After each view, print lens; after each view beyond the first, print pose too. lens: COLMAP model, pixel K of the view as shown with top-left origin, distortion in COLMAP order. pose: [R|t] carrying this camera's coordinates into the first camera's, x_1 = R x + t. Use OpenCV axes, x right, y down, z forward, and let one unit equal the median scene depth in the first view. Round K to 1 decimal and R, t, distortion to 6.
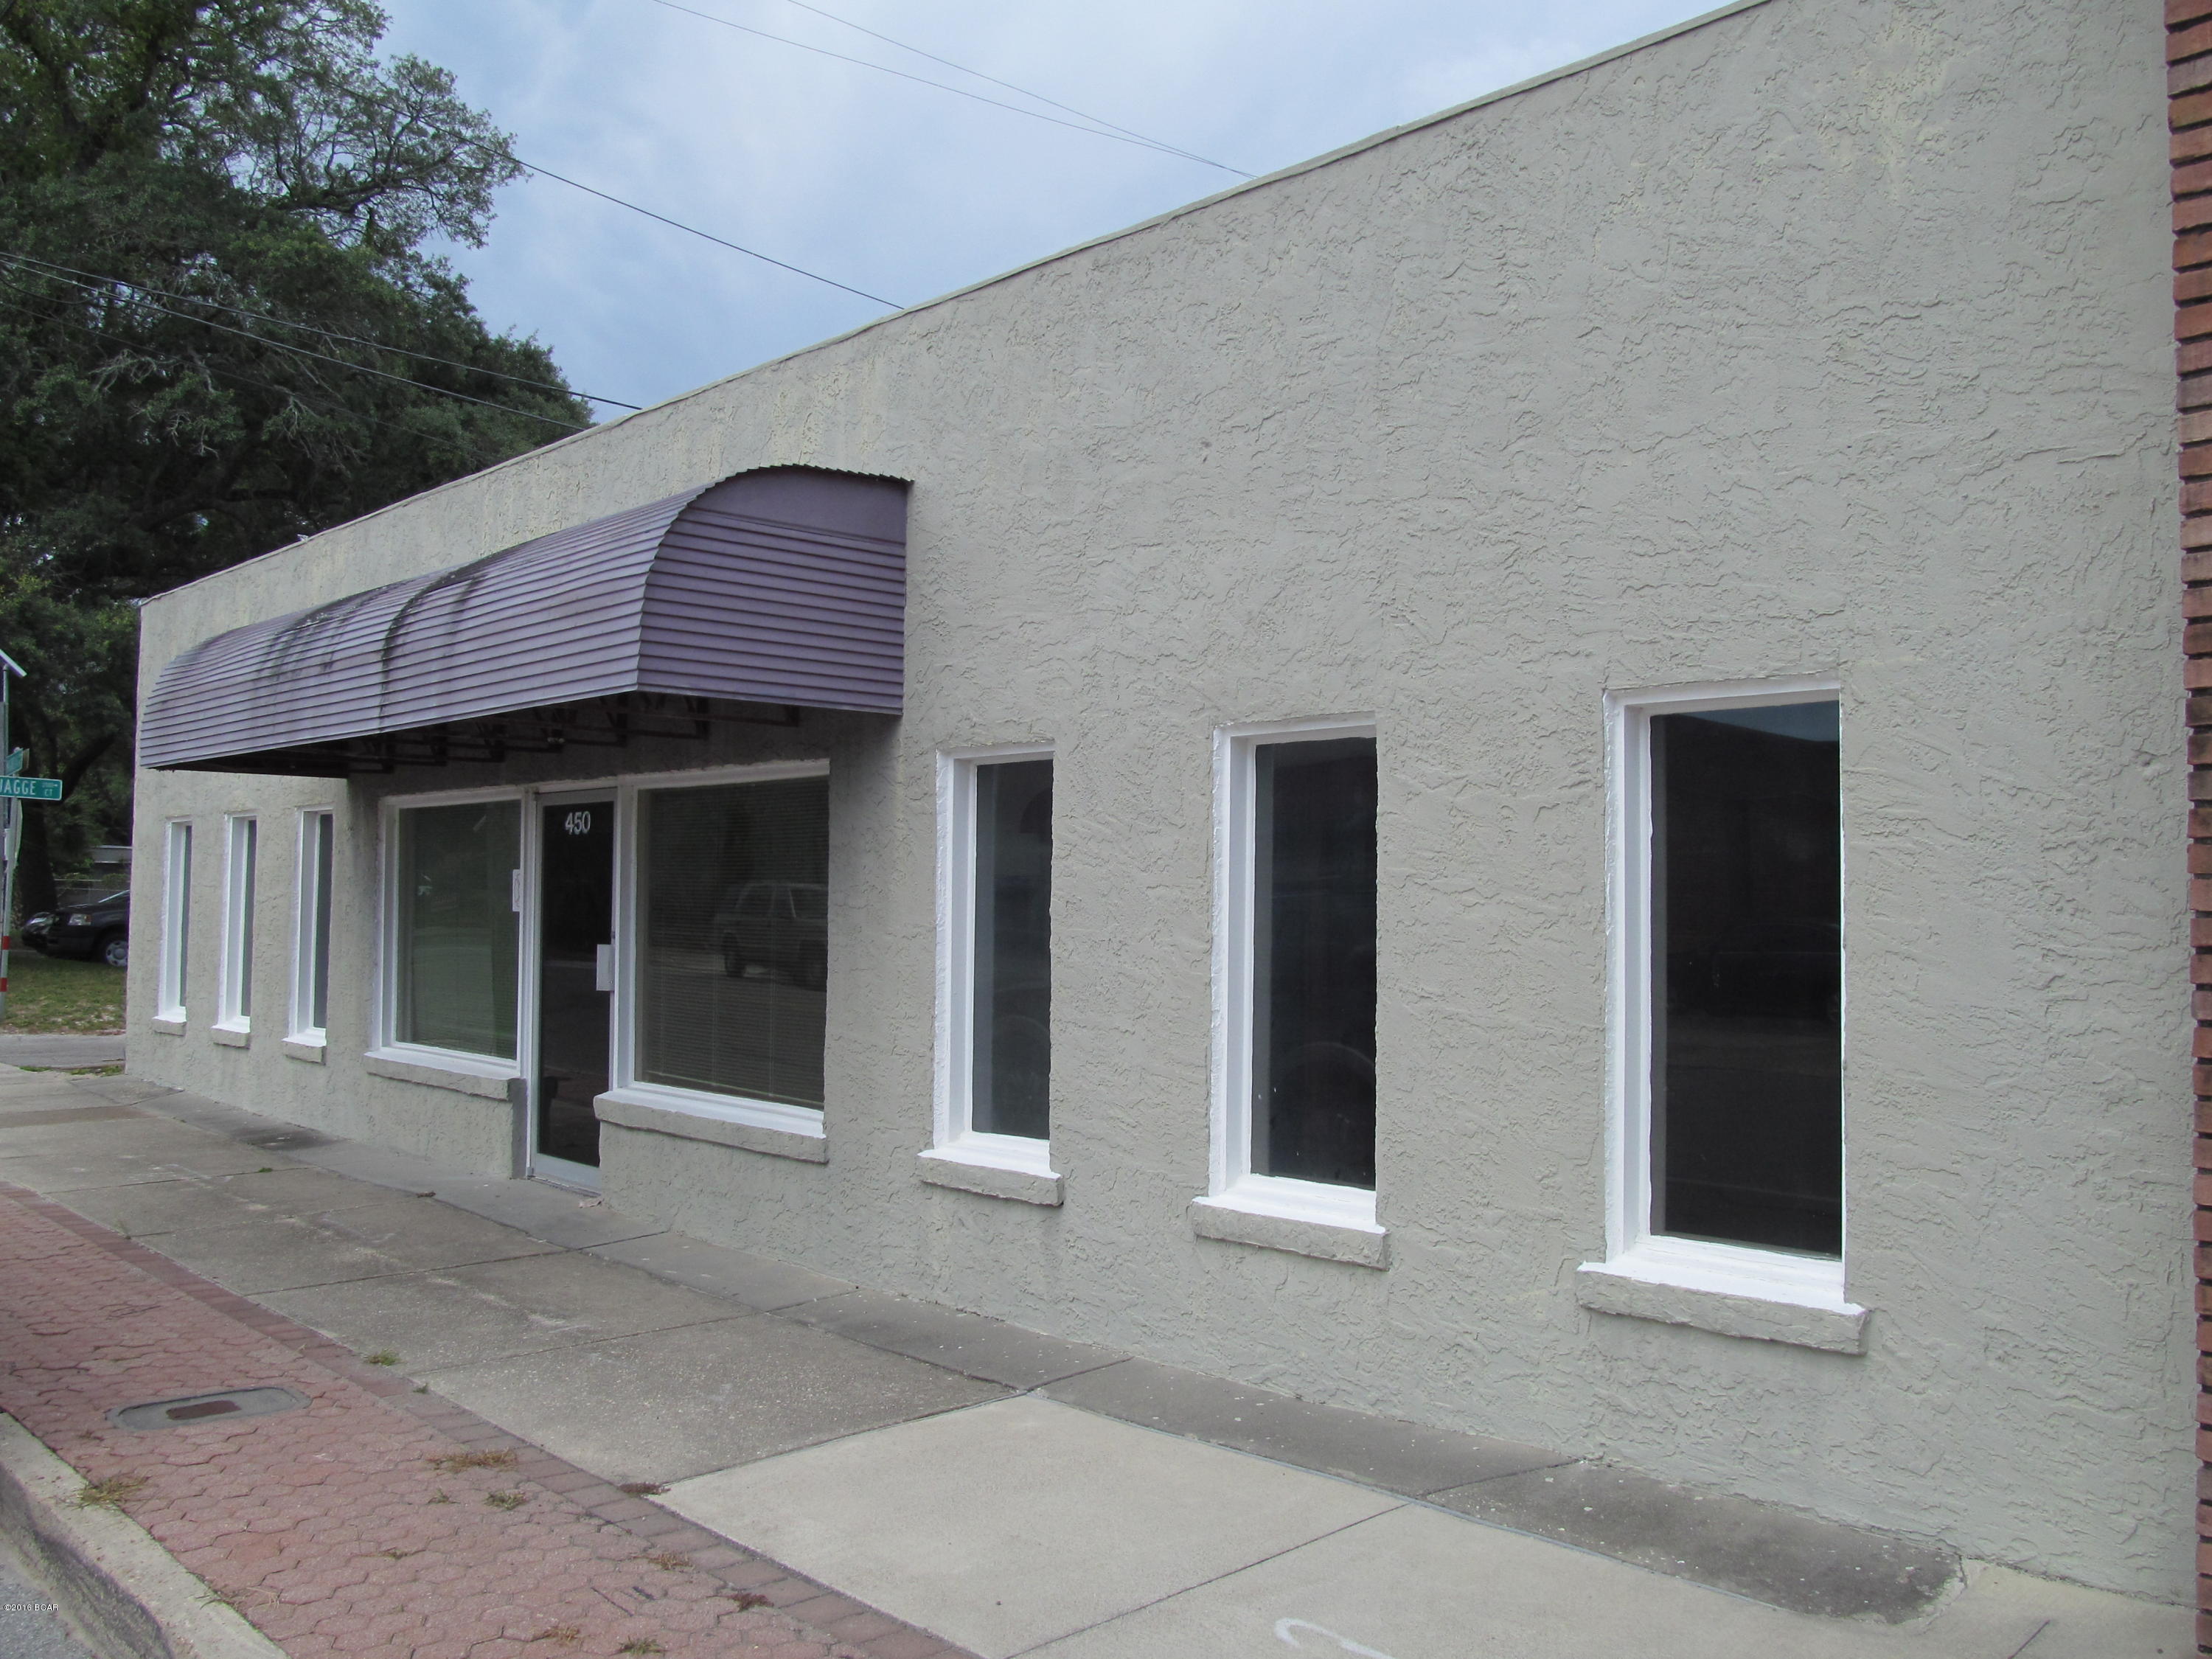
lens RADIAL K [[1797.9, 0, 1109.3], [0, 1797.9, 833.6], [0, 0, 1]] dist [-0.036725, -0.000756]
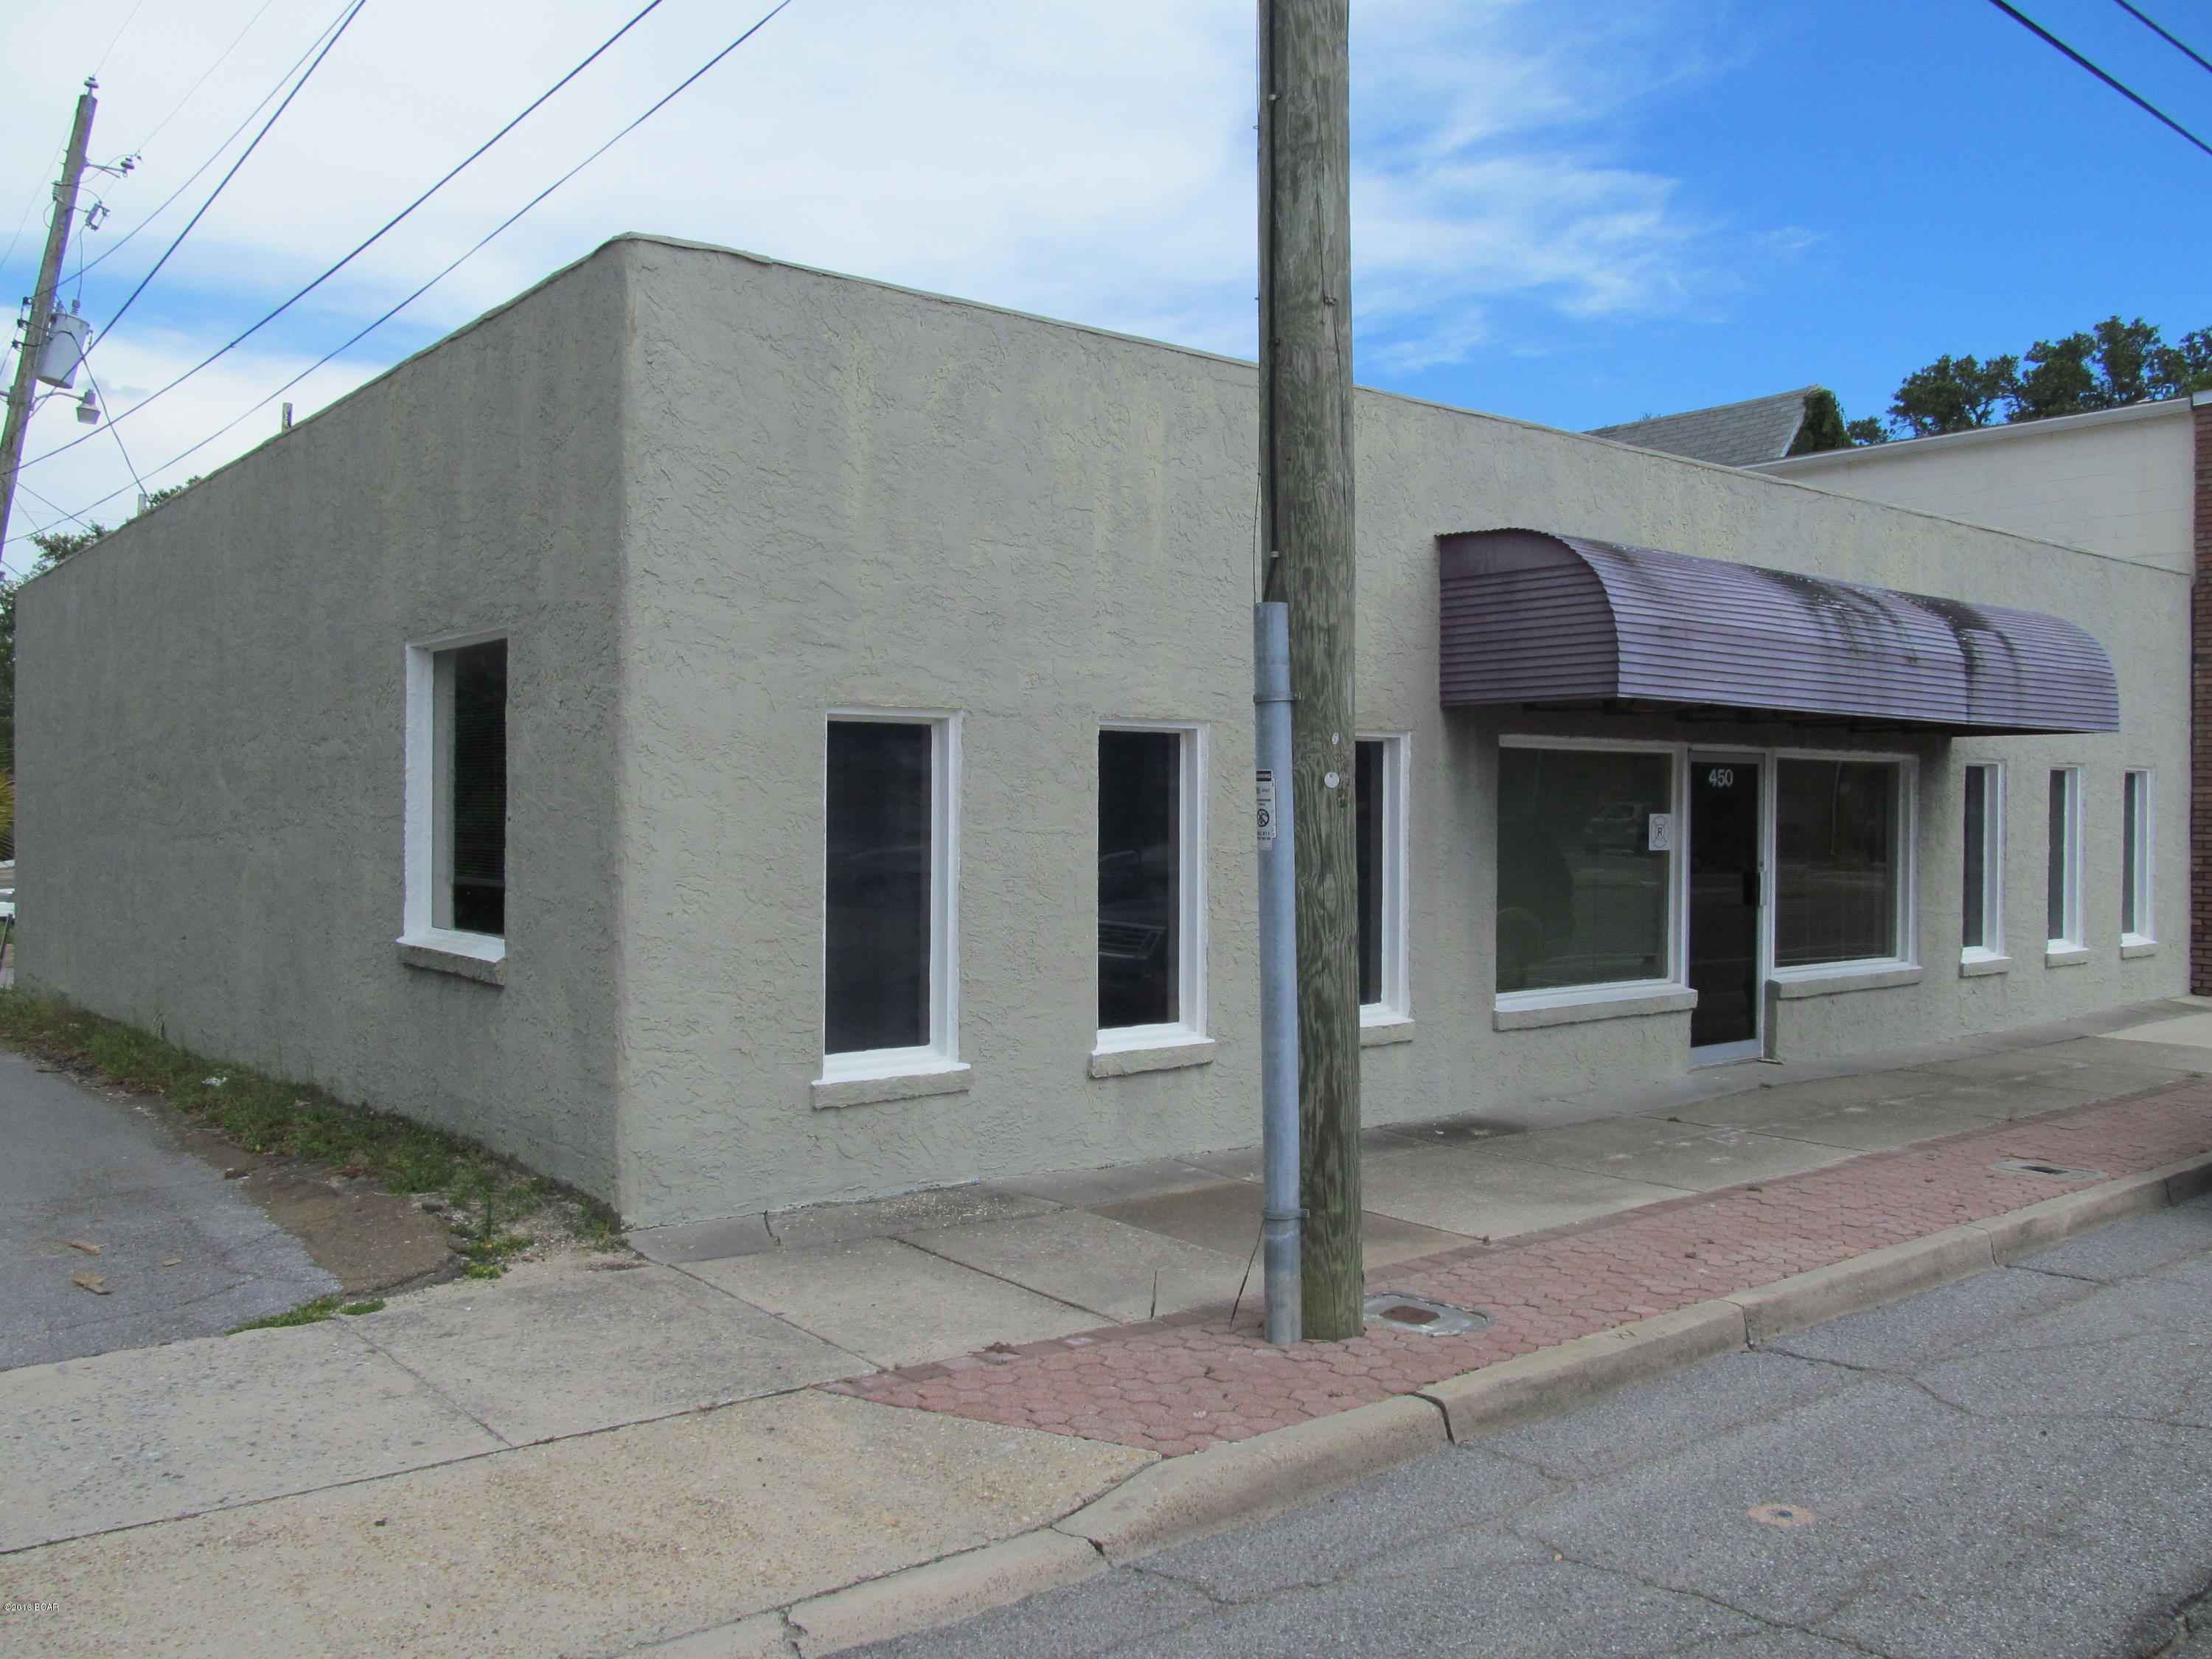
lens RADIAL K [[1797.9, 0, 1110.1], [0, 1797.9, 821.6], [0, 0, 1]] dist [-0.036725, -0.000756]
pose [[0.085489, -0.016438, 0.996204, -1.594252], [-0.041745, 0.998927, 0.020065, 0.017332], [-0.995464, -0.043302, 0.084711, 1.324916]]
